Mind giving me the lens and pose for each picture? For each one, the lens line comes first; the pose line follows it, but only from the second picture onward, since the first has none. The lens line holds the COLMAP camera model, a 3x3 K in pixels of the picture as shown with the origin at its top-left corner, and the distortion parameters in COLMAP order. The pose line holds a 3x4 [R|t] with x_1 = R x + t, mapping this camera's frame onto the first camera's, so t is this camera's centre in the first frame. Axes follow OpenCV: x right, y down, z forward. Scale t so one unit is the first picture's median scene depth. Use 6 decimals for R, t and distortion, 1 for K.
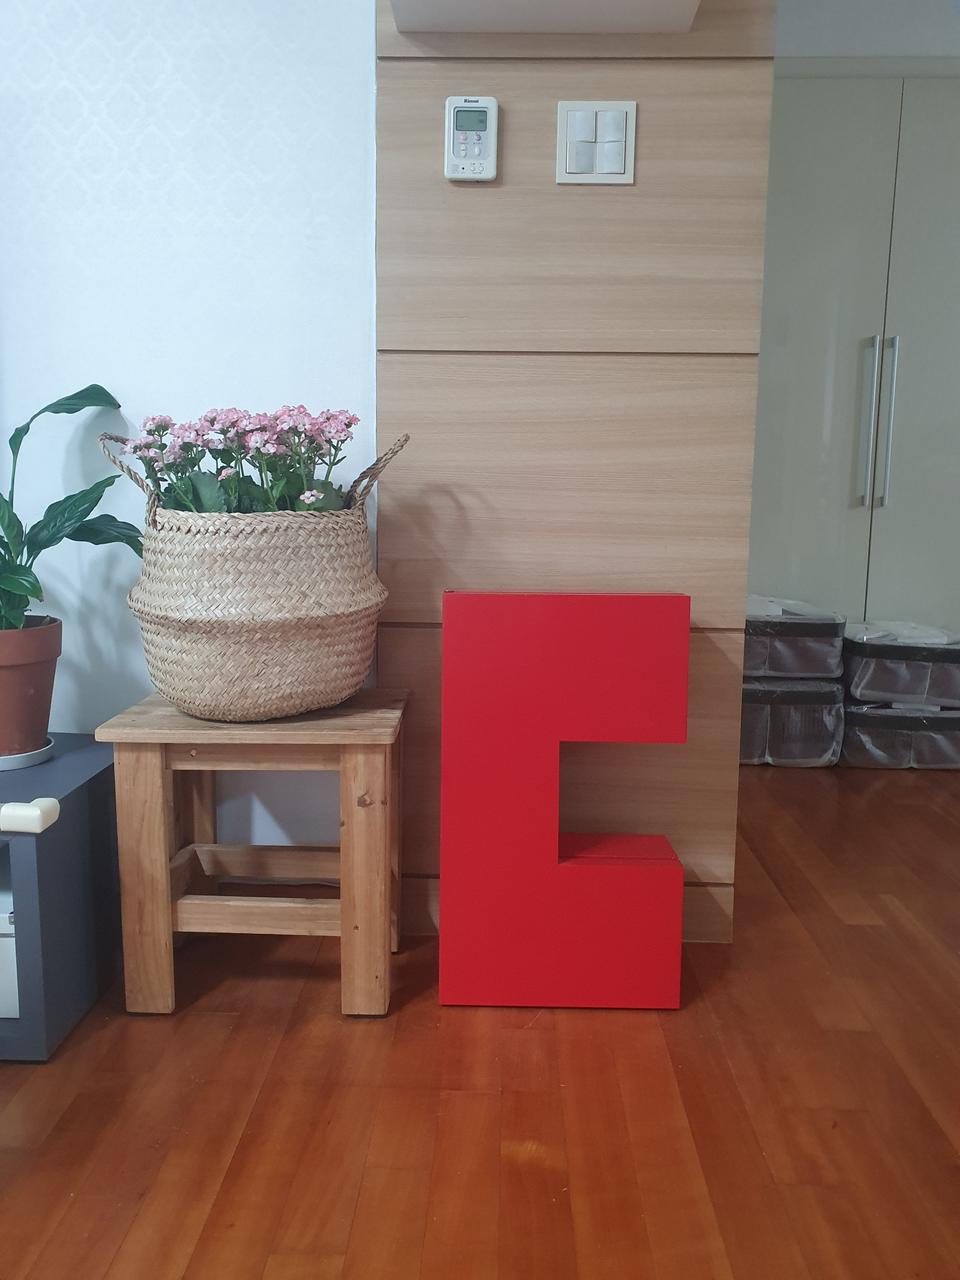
lens RADIAL K [[1009.4, 0, 471.9], [0, 1009.4, 640.6], [0, 0, 1]] dist [-0.000711, -0.003929]
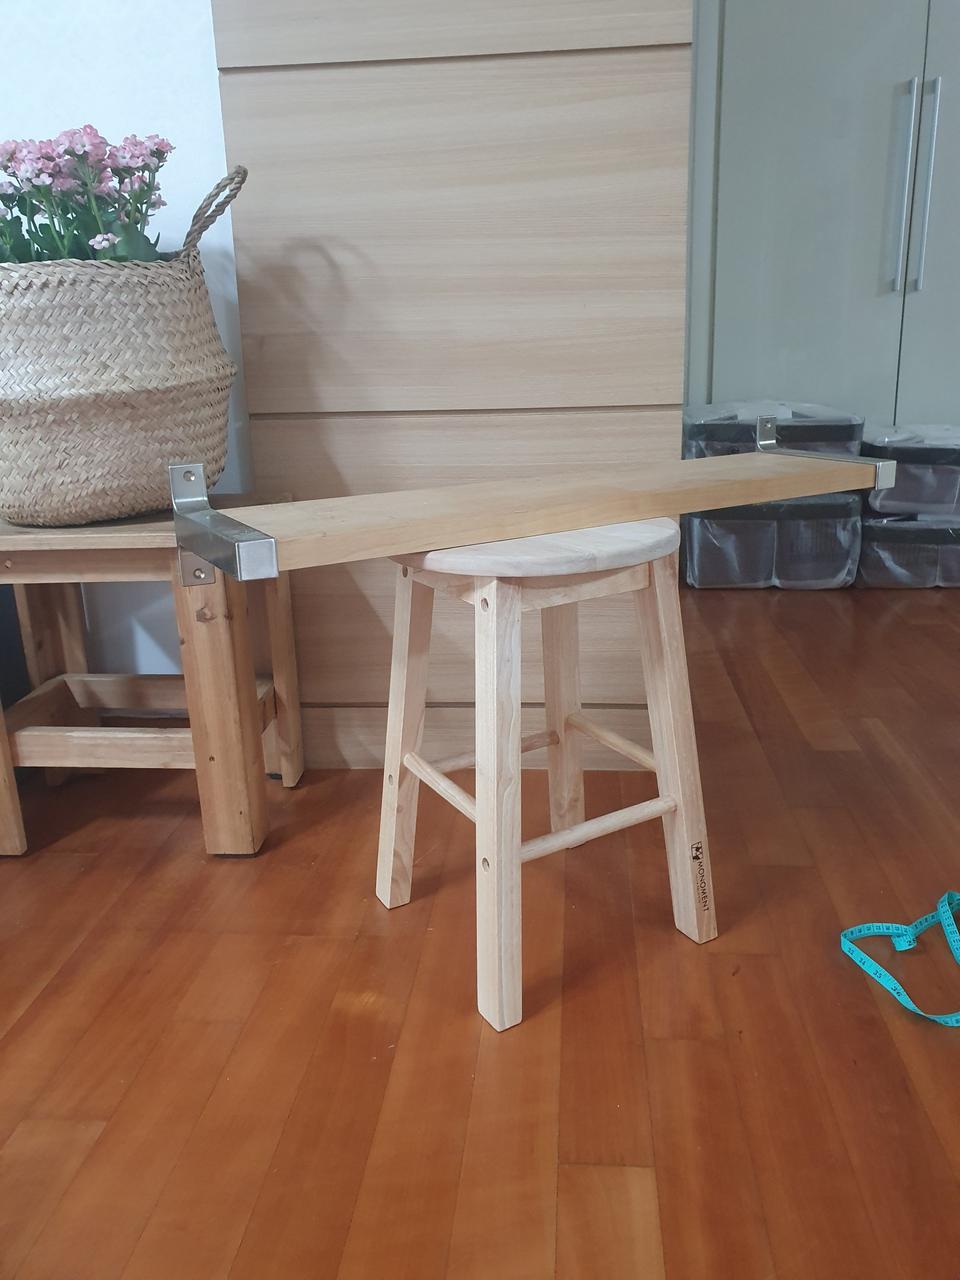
lens RADIAL K [[1009.4, 0, 488.2], [0, 1009.4, 645.4], [0, 0, 1]] dist [-0.000711, -0.003929]
pose [[0.998012, -0.023027, -0.058666, 0.176497], [0.031566, 0.988322, 0.149077, 0.062574], [0.054548, -0.150633, 0.987084, 0.159362]]
